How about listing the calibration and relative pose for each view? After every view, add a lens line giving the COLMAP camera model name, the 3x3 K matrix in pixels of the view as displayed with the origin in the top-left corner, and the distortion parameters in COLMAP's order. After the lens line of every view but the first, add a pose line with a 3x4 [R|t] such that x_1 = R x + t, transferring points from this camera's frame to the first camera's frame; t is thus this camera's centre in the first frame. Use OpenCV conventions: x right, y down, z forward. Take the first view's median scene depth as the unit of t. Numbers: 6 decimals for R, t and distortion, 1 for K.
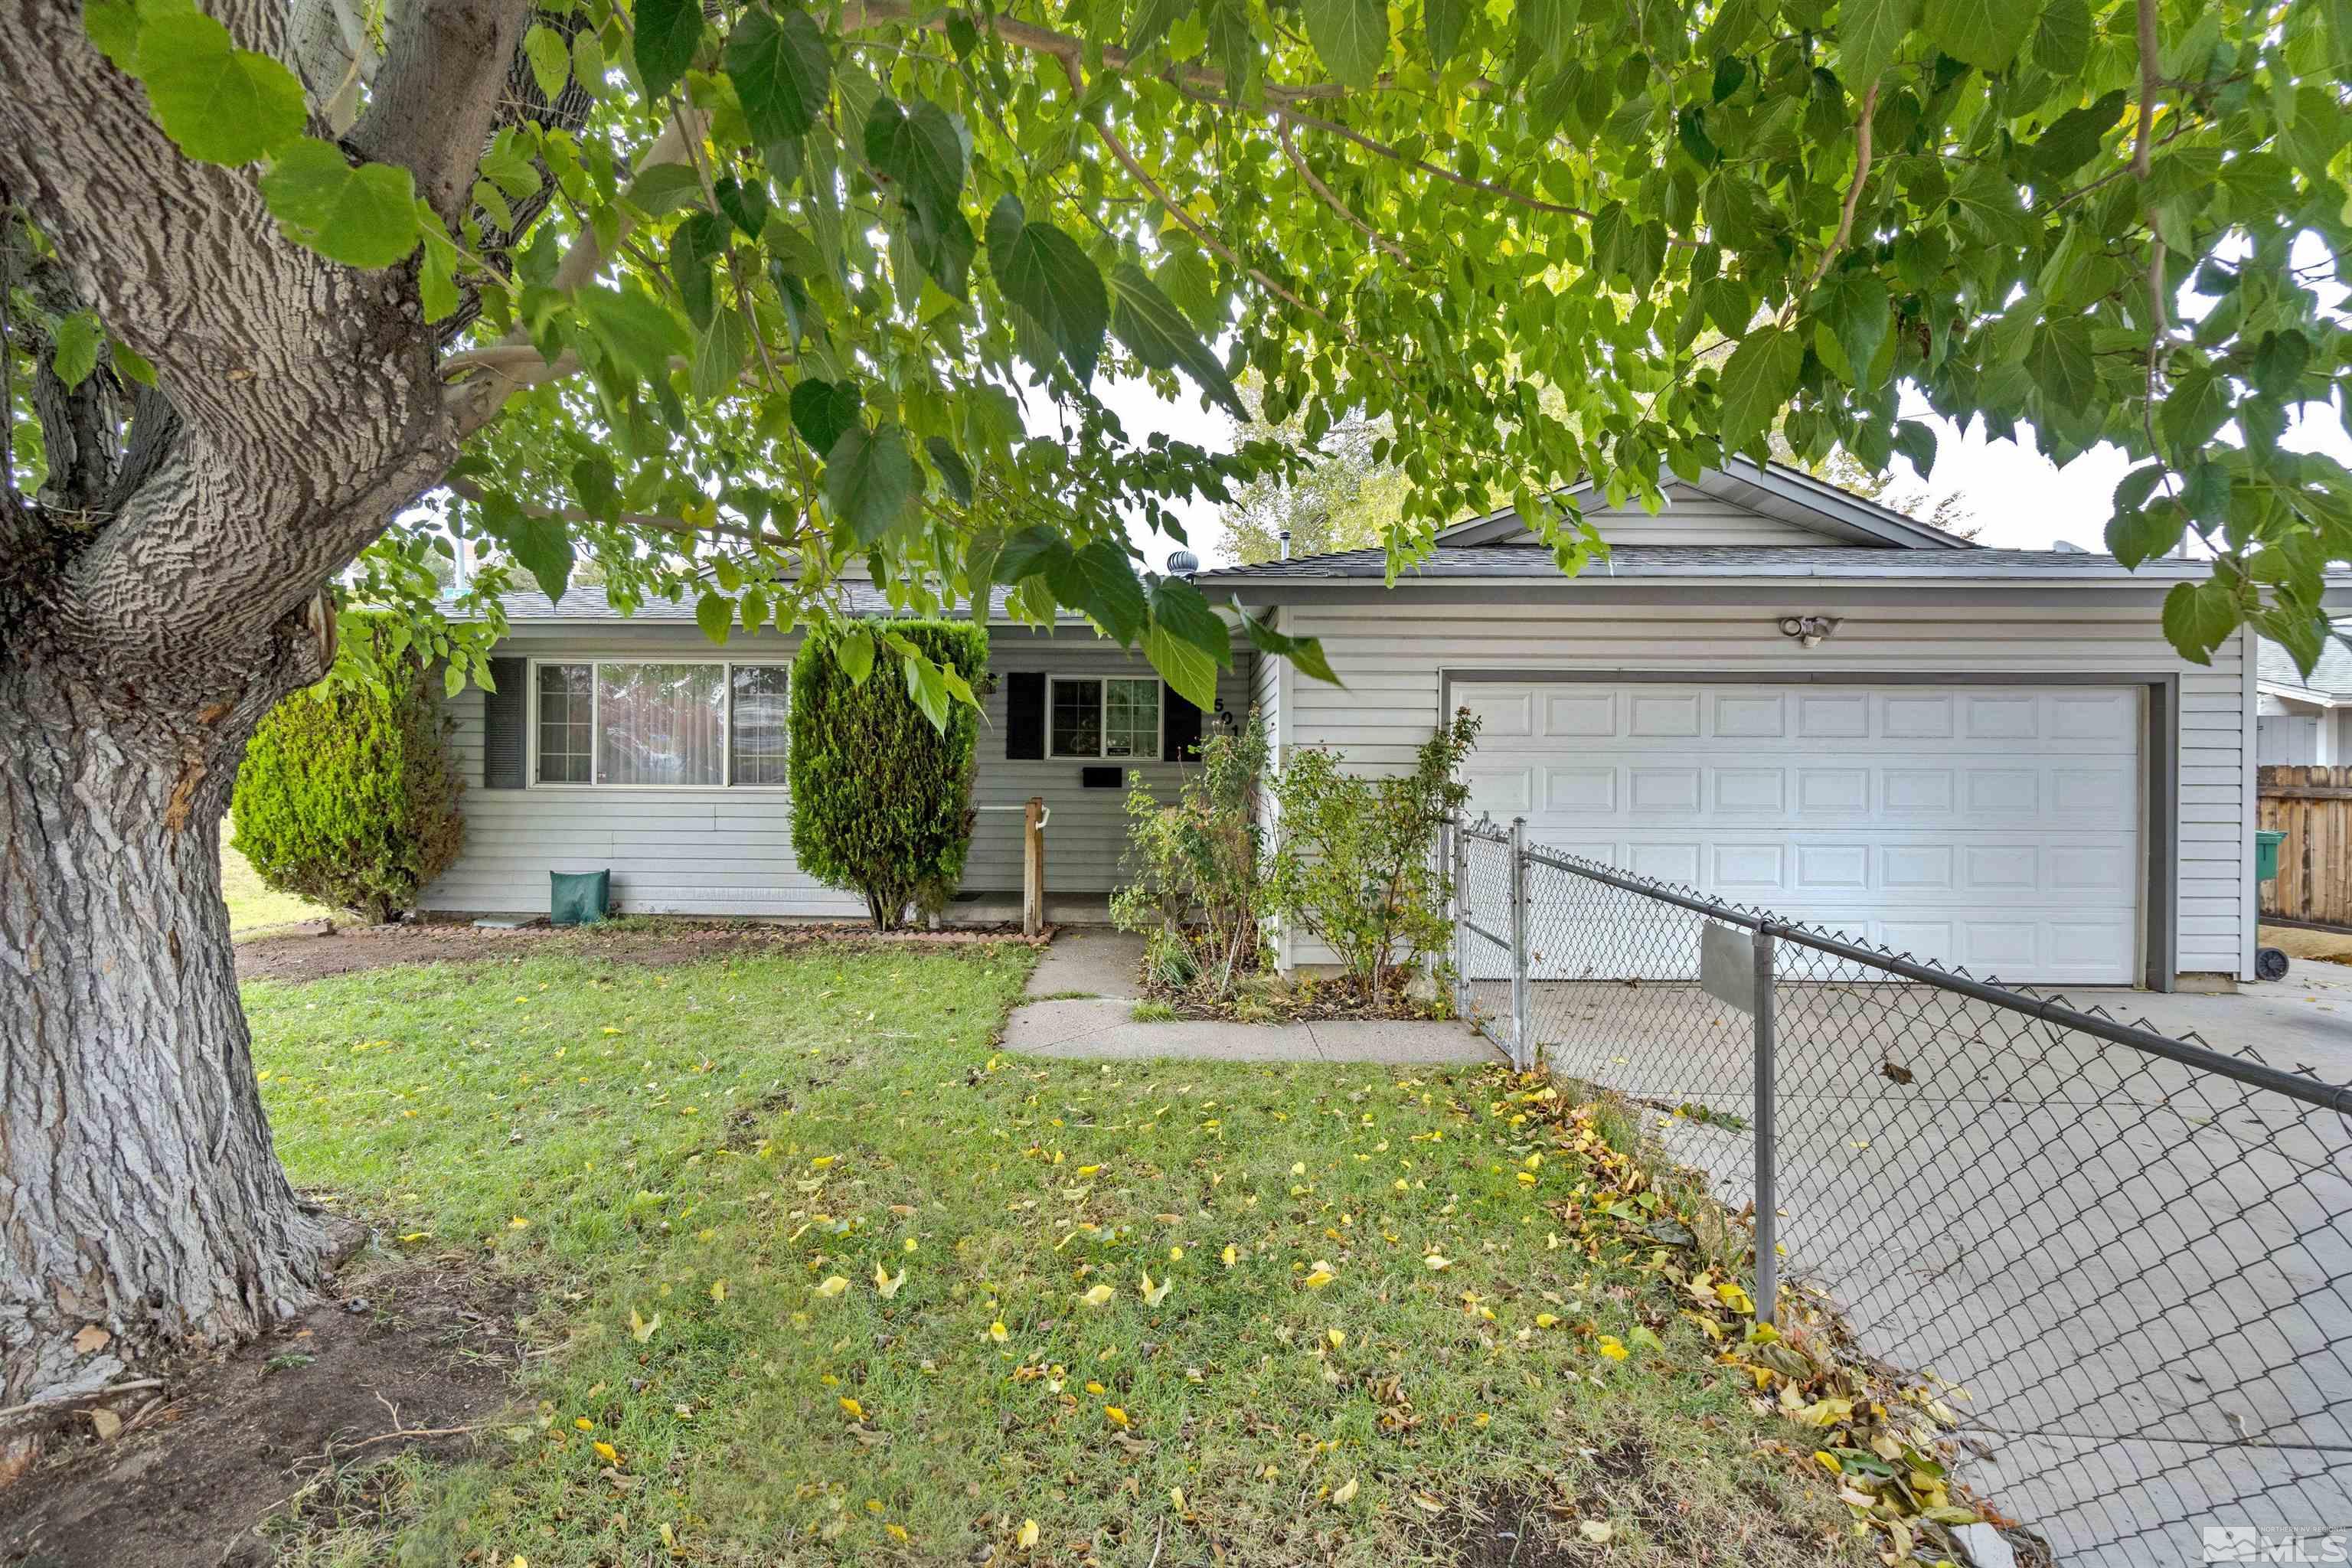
lens RADIAL K [[1015.5, 0, 1176.0], [0, 1015.5, 781.4], [0, 0, 1]] dist [-0.010424, 0.002663]
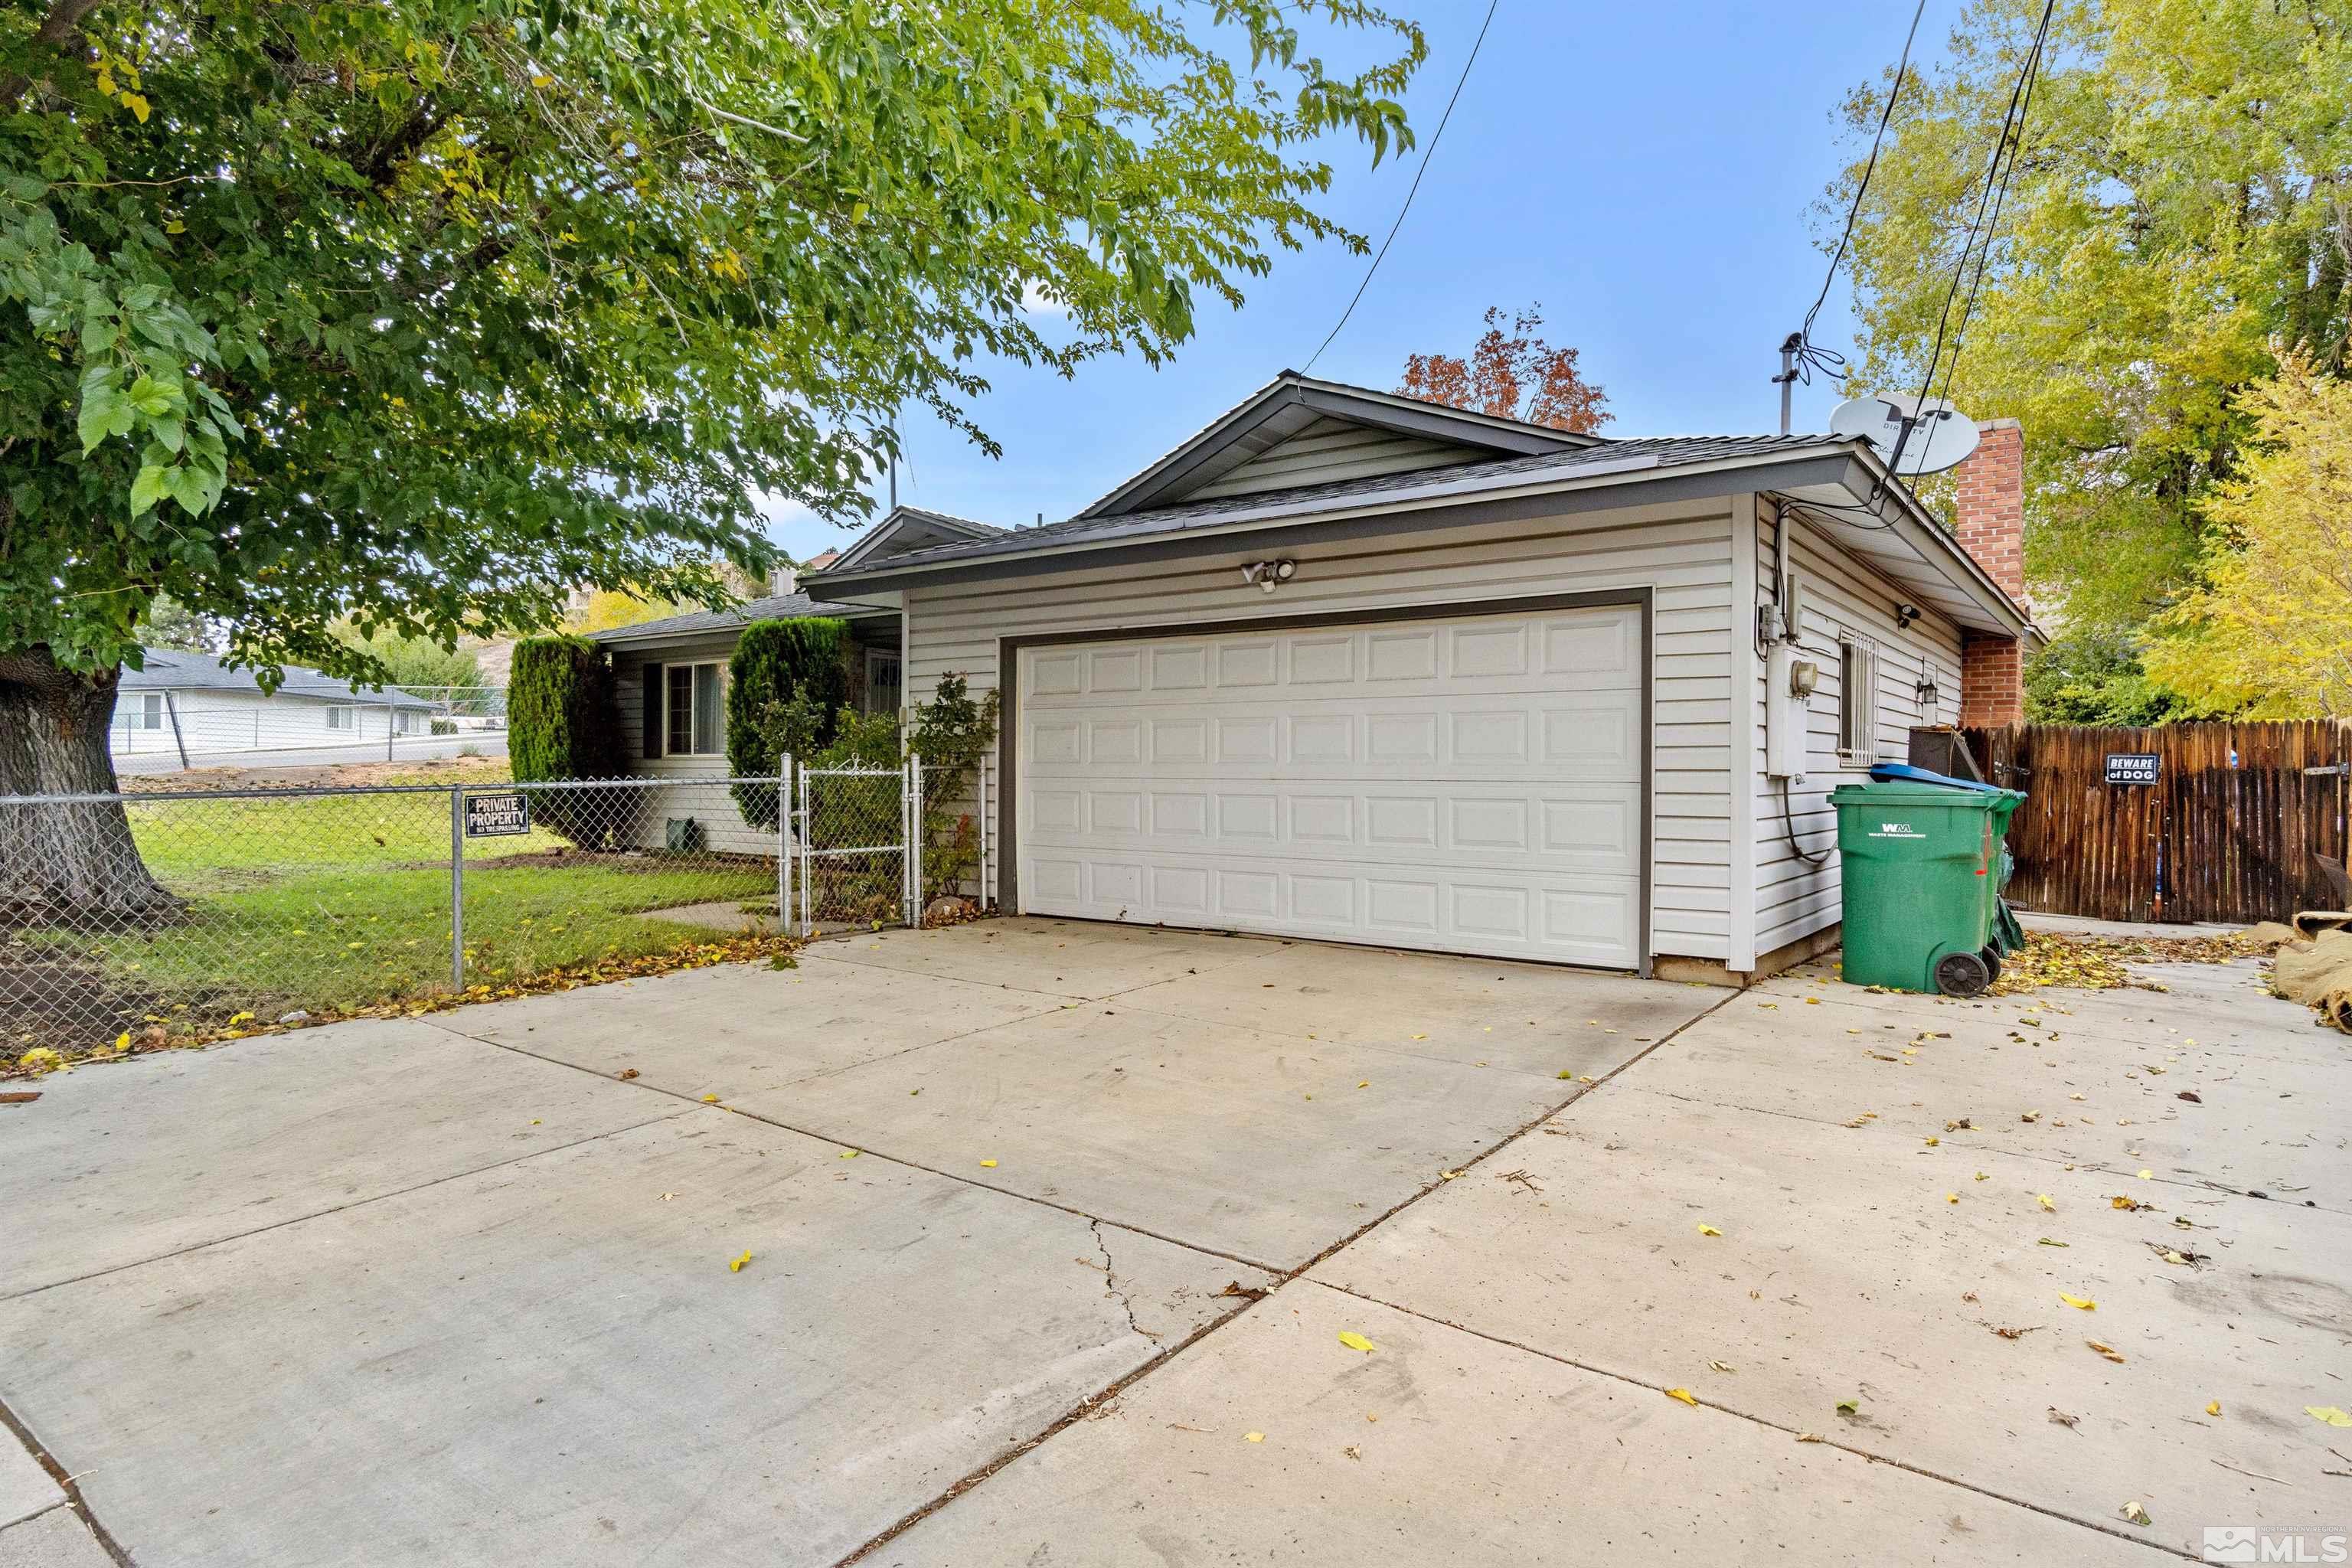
lens RADIAL K [[1395.2, 0, 1171.6], [0, 1395.2, 779.7], [0, 0, 1]] dist [0.000029, 0.000221]
pose [[0.800228, -0.000020, -0.599695, 1.620882], [-0.003842, 0.999979, -0.005161, 0.067065], [0.599683, 0.006434, 0.800212, -0.158773]]
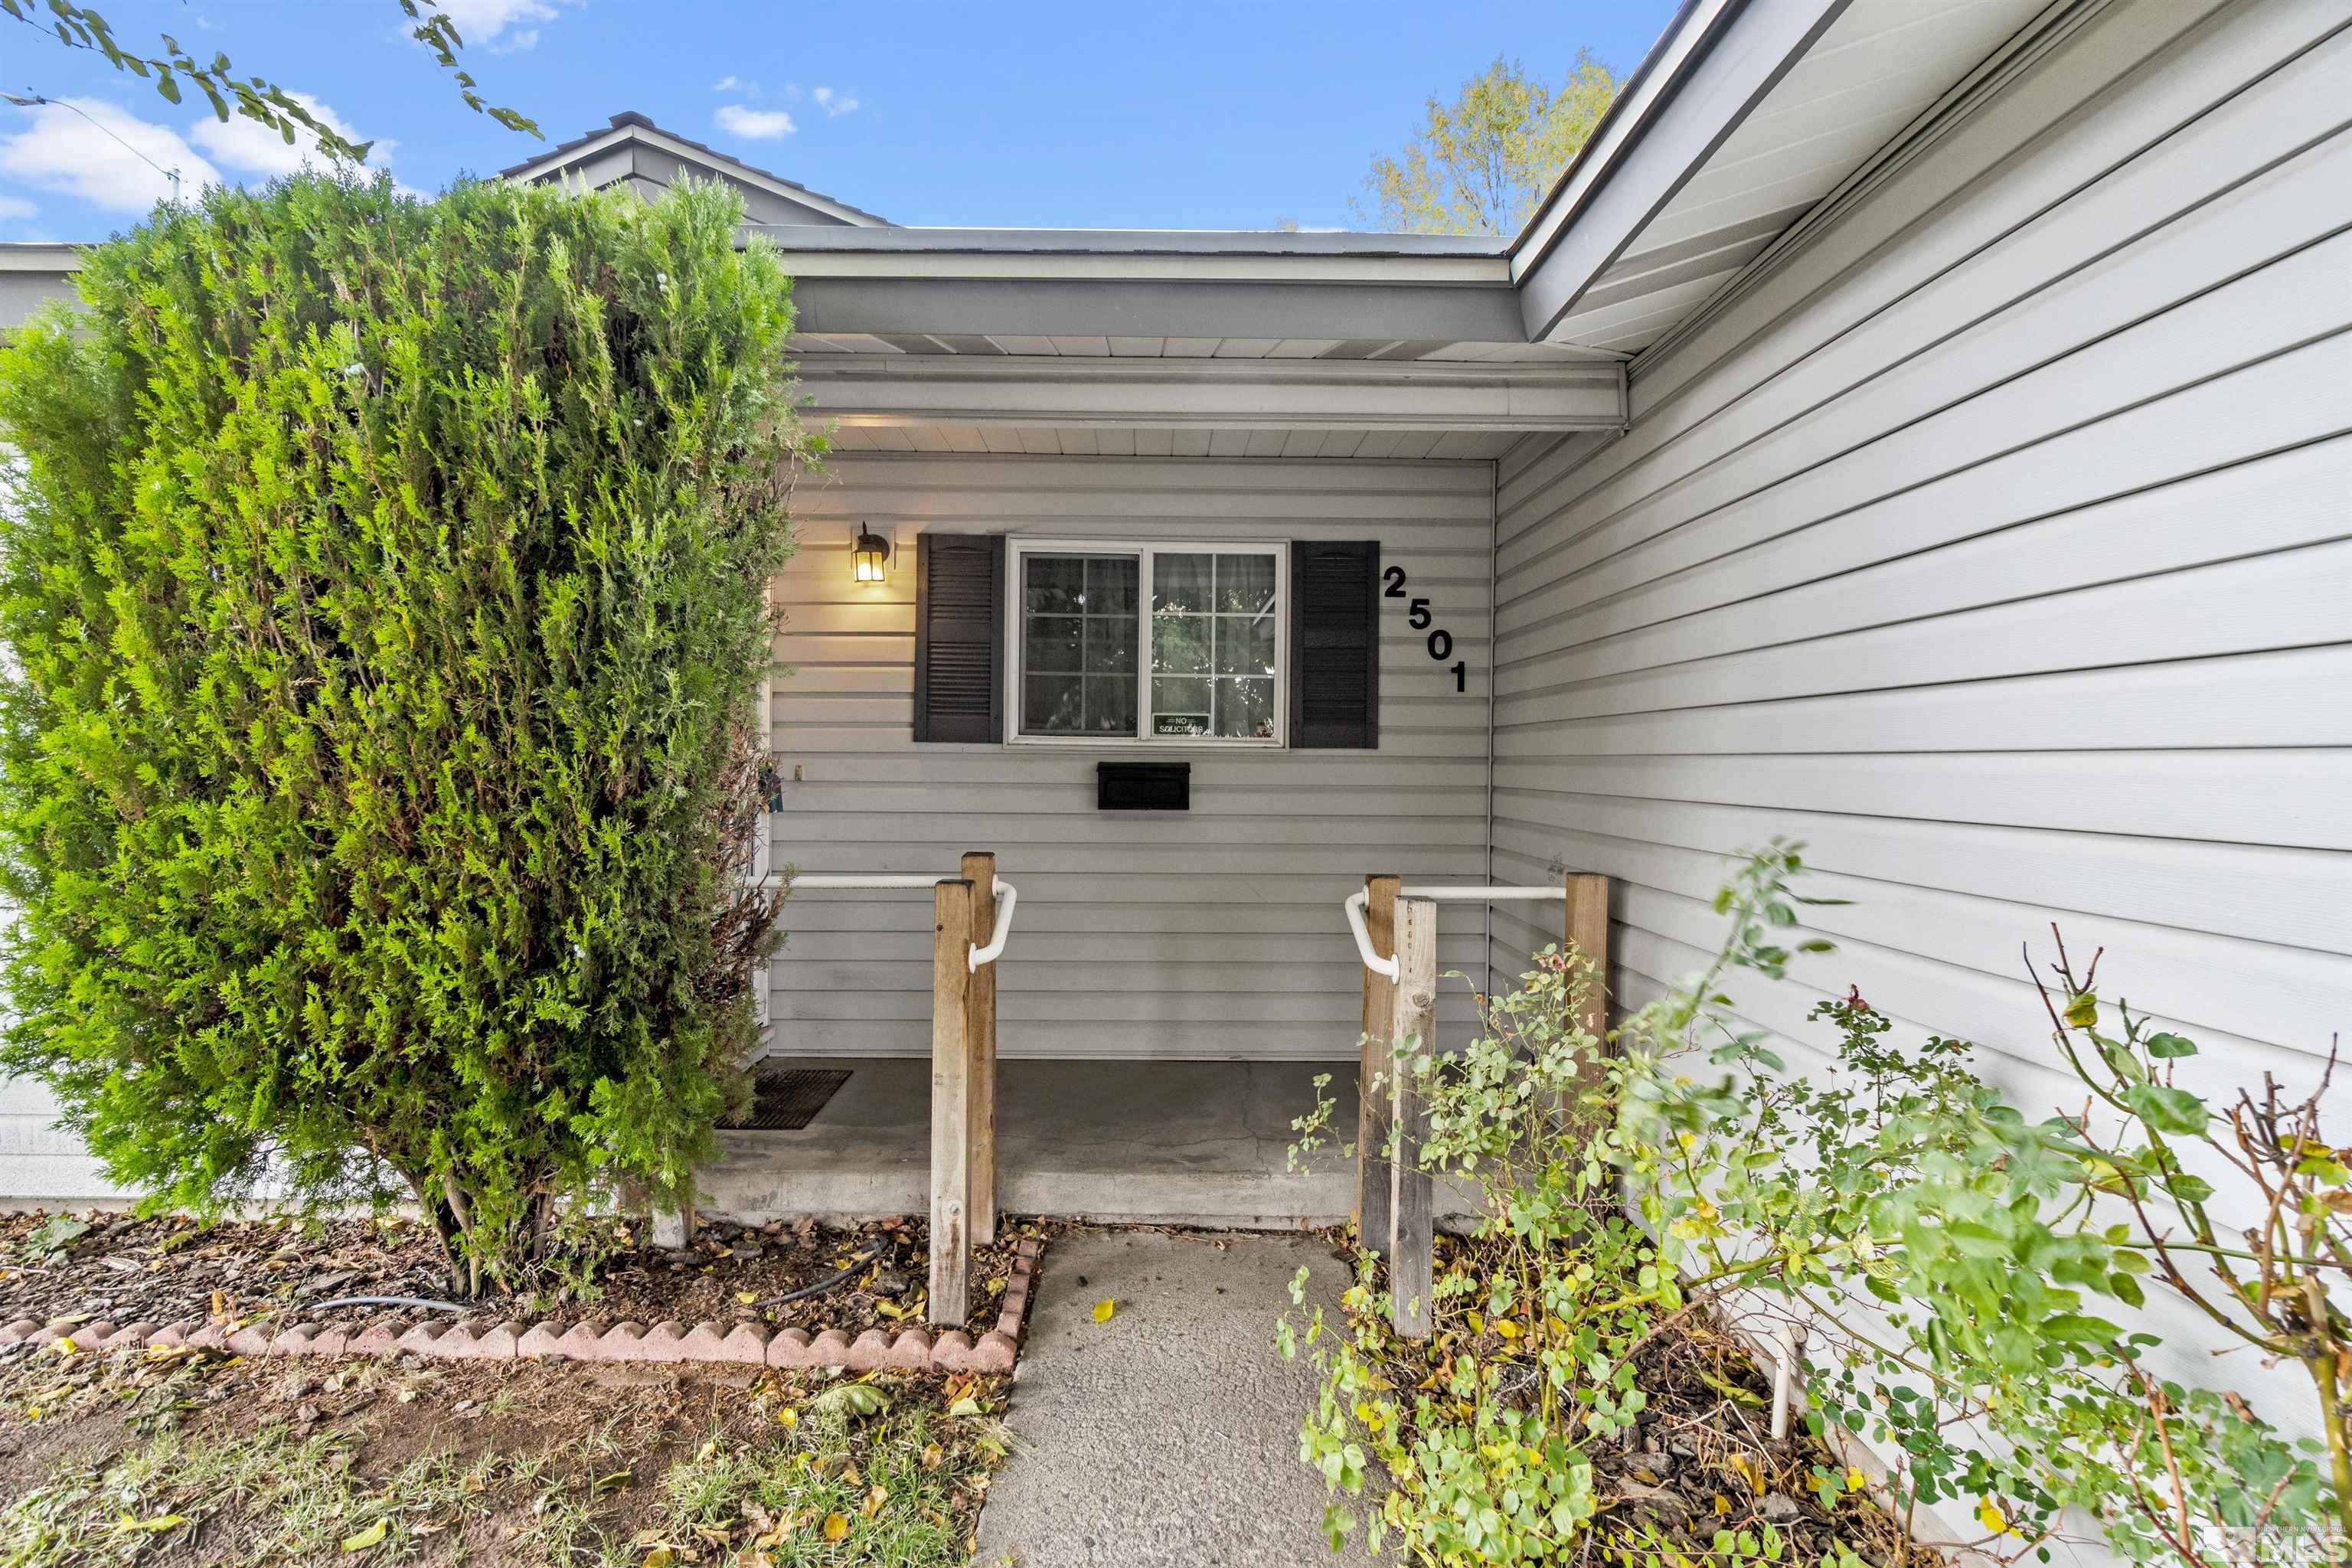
lens RADIAL K [[1015.5, 0, 1172.3], [0, 1015.5, 775.7], [0, 0, 1]] dist [-0.010424, 0.002663]
pose [[0.999506, 0.005446, 0.030956, -0.072080], [-0.005635, 0.999966, 0.006024, -0.010423], [-0.030922, -0.006195, 0.999503, 0.572901]]
